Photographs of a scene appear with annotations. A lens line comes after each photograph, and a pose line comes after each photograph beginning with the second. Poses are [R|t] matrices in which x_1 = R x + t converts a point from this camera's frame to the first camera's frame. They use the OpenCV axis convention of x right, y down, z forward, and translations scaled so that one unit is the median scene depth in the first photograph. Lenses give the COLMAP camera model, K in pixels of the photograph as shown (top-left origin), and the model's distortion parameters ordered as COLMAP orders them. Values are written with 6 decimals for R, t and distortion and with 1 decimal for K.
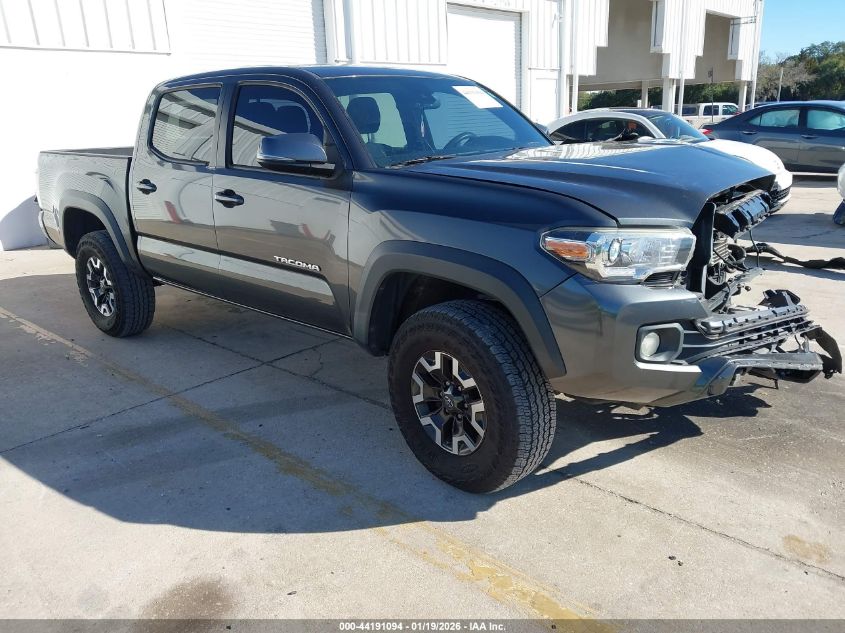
lens RADIAL K [[667.3, 0, 422.5], [0, 667.3, 315.9], [0, 0, 1]] dist [0.016426, -0.001164]
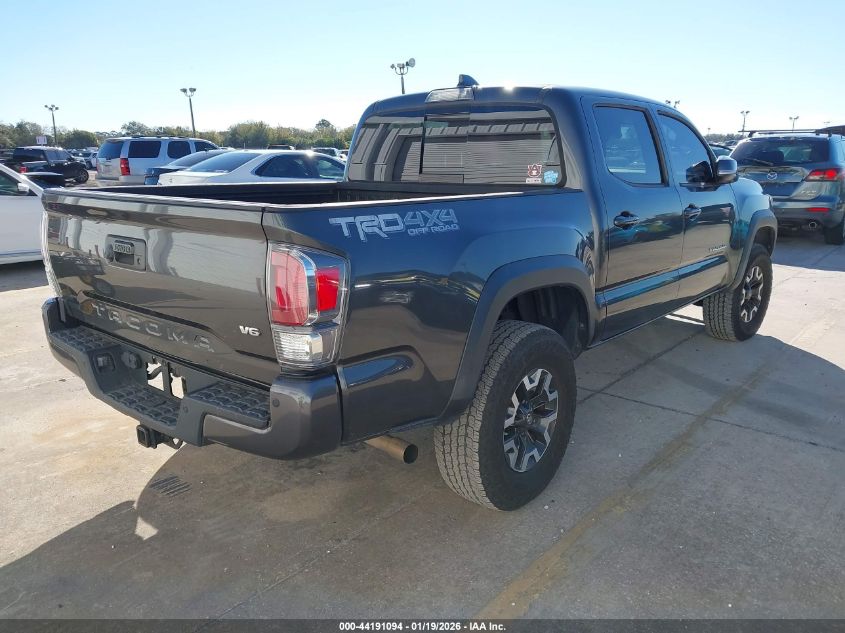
lens RADIAL K [[667.3, 0, 419.1], [0, 667.3, 320.5], [0, 0, 1]] dist [0.016426, -0.001164]
pose [[-0.042941, -0.202169, 0.978409, -1.361800], [0.299555, 0.931651, 0.205654, -0.358970], [-0.953112, 0.301918, 0.020555, 1.414584]]
